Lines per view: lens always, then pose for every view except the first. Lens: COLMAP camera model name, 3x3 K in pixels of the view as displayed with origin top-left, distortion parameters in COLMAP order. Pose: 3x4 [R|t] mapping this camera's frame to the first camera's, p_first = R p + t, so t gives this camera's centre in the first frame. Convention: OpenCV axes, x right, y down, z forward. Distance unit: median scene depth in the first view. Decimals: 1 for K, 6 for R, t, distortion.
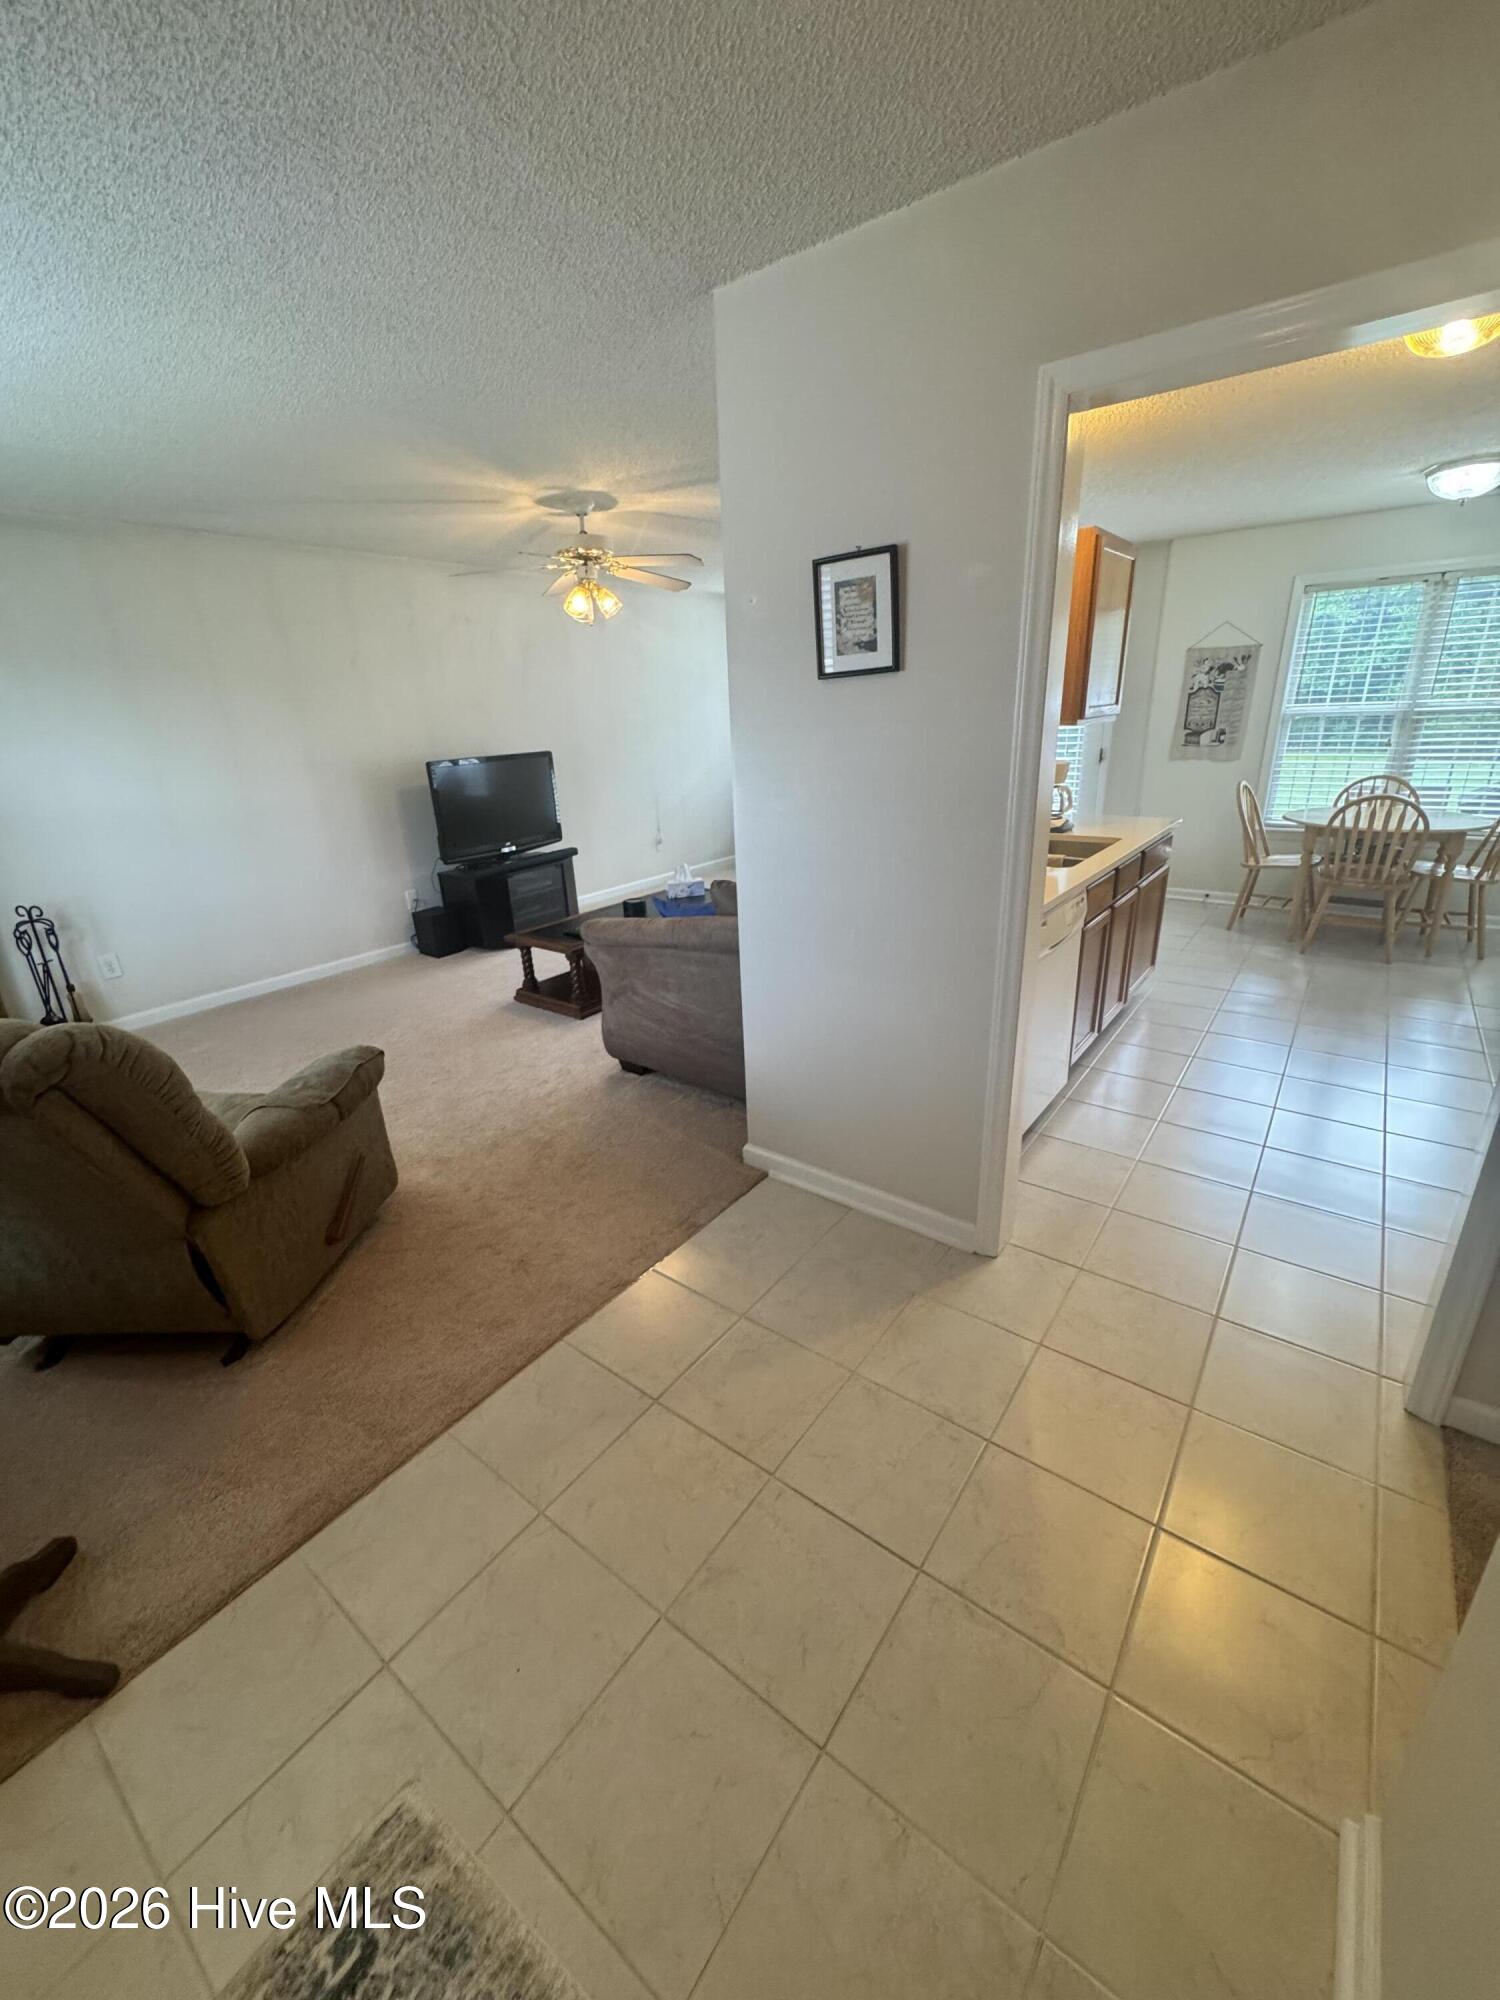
lens RADIAL K [[798.3, 0, 751.6], [0, 798.3, 1000.6], [0, 0, 1]] dist [-0.002473, -0.000181]
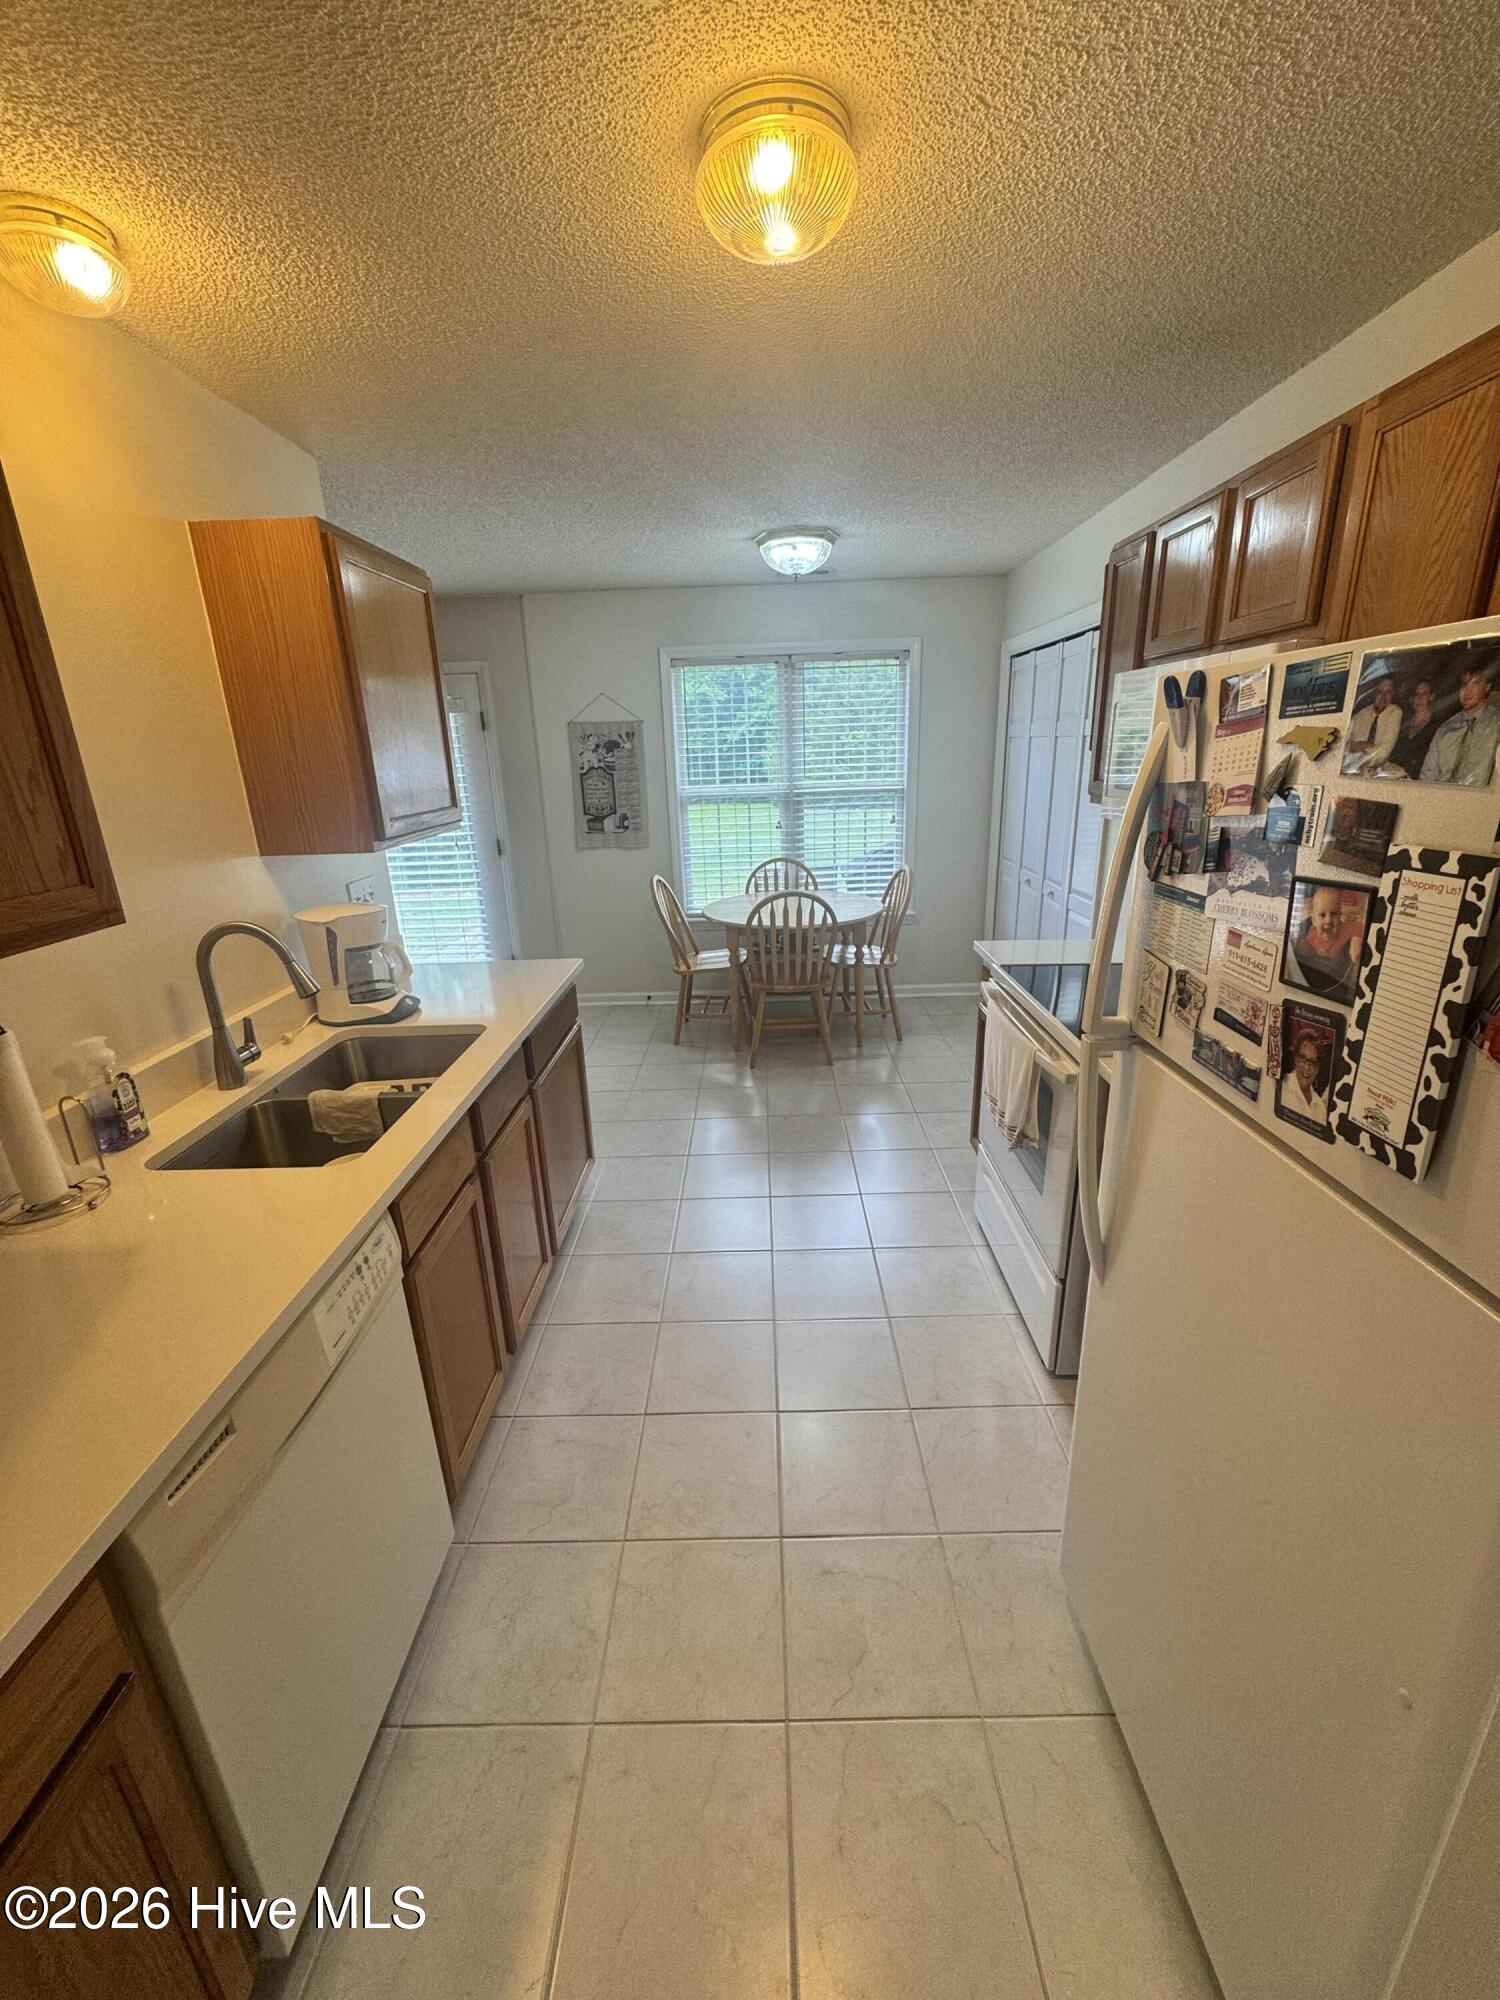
lens RADIAL K [[798.3, 0, 754.8], [0, 798.3, 1002.5], [0, 0, 1]] dist [-0.002473, -0.000181]
pose [[0.802177, -0.169040, 0.572658, 0.188024], [0.206004, 0.978551, 0.000284, -0.120518], [-0.560423, 0.117742, 0.819794, 0.252133]]
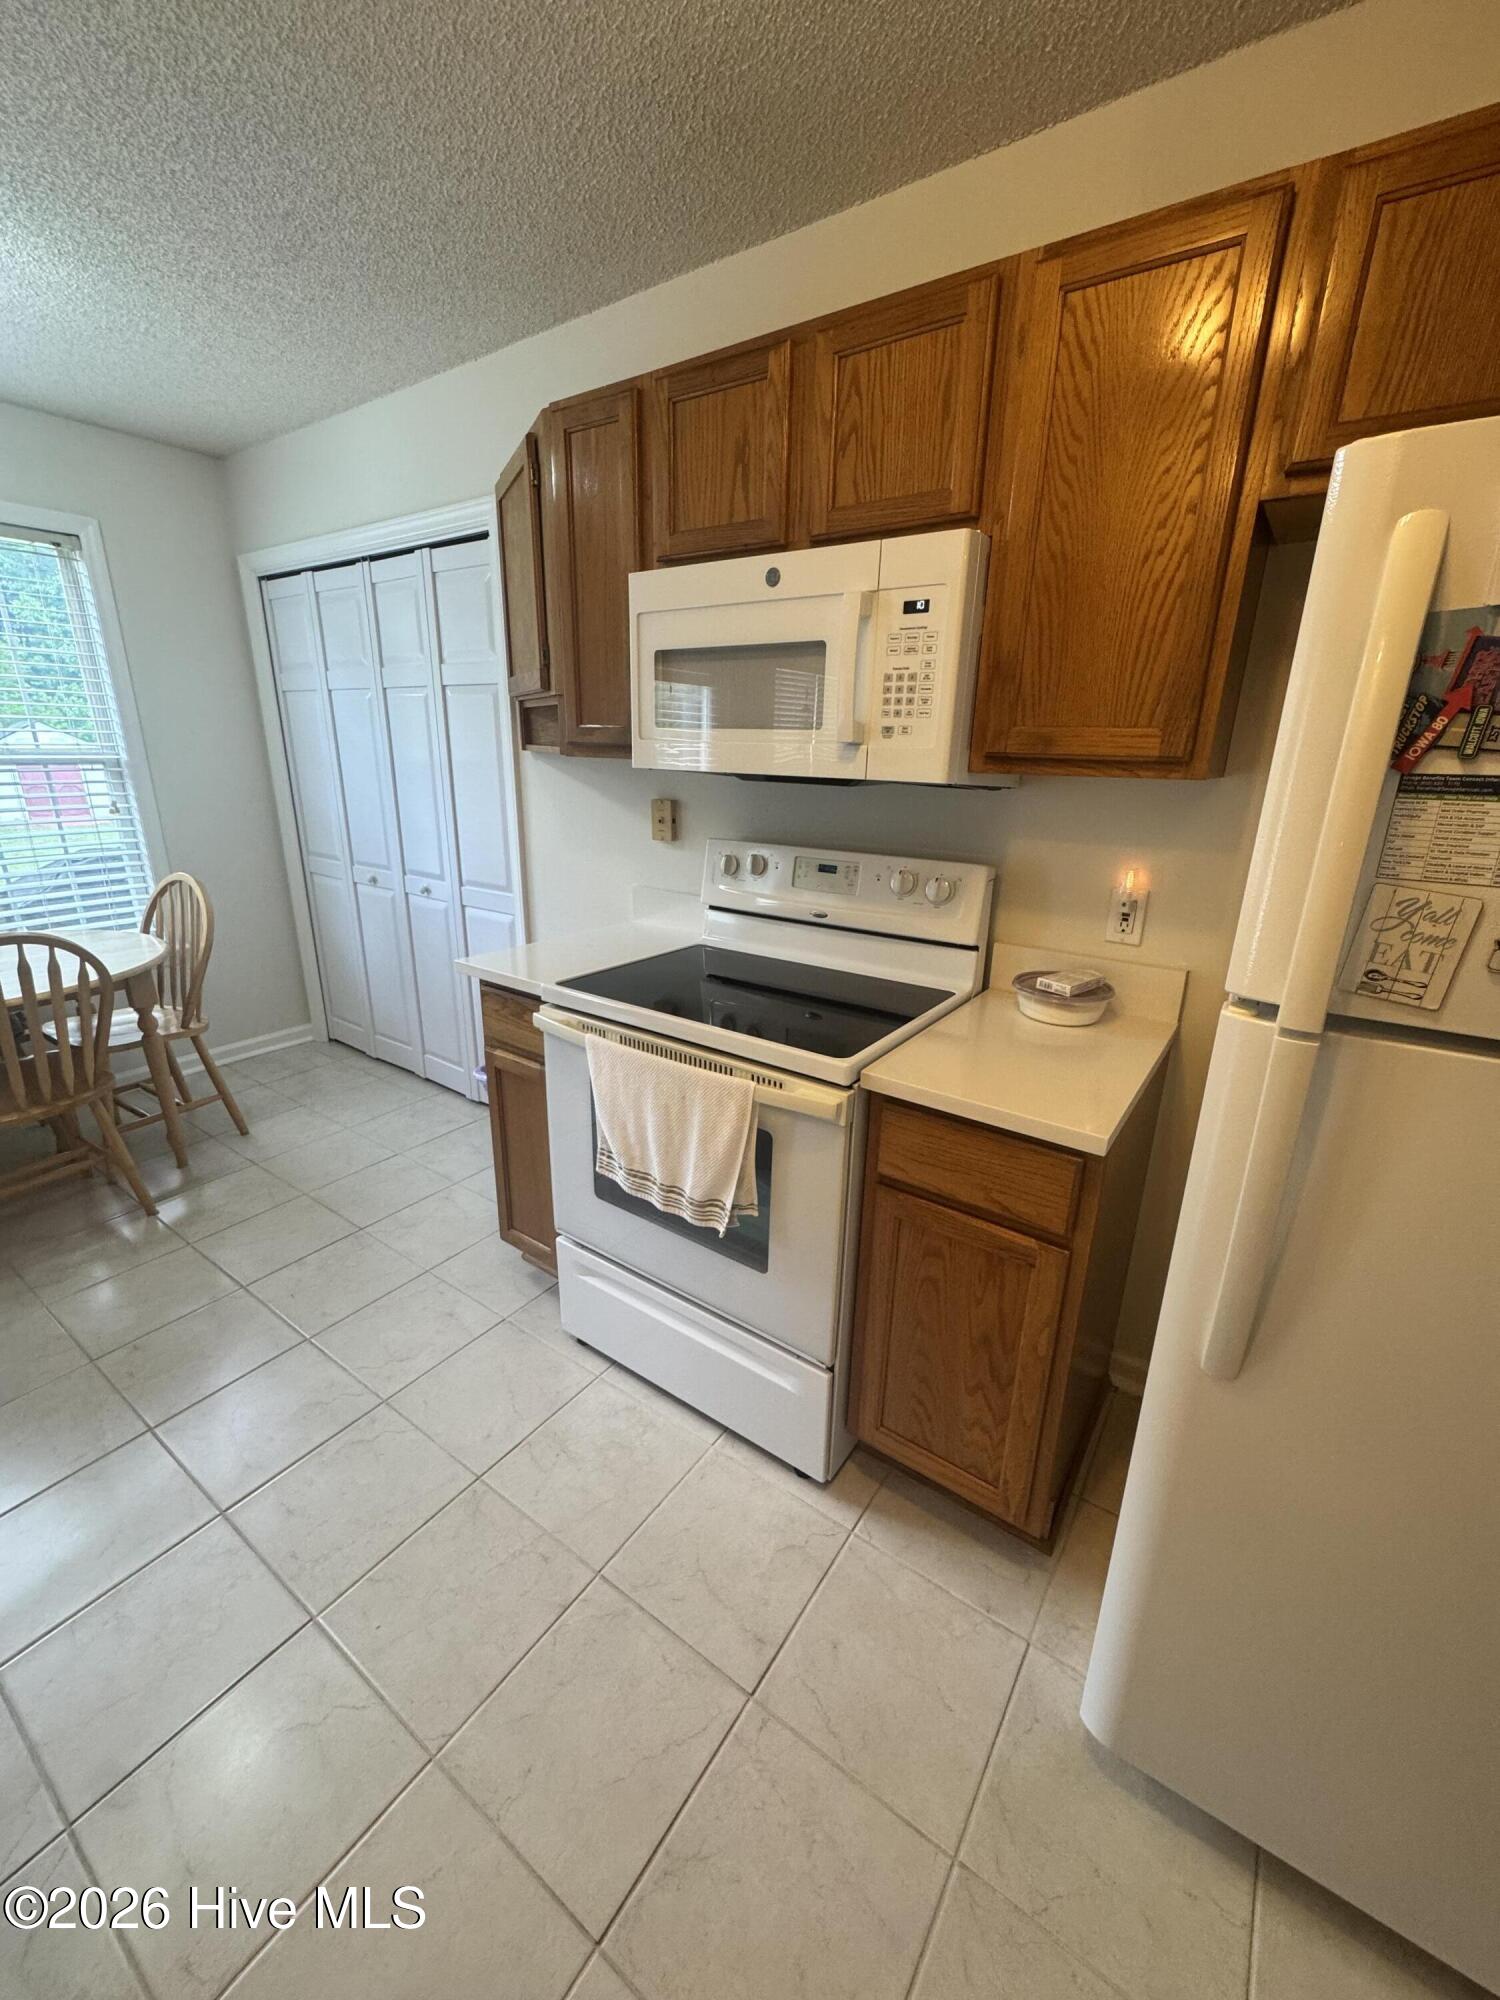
lens RADIAL K [[798.3, 0, 754.1], [0, 798.3, 1004.2], [0, 0, 1]] dist [-0.002473, -0.000181]
pose [[-0.037910, -0.270582, 0.961950, 0.262342], [0.329175, 0.905532, 0.267685, -0.166888], [-0.943508, 0.326798, 0.054740, 0.474356]]
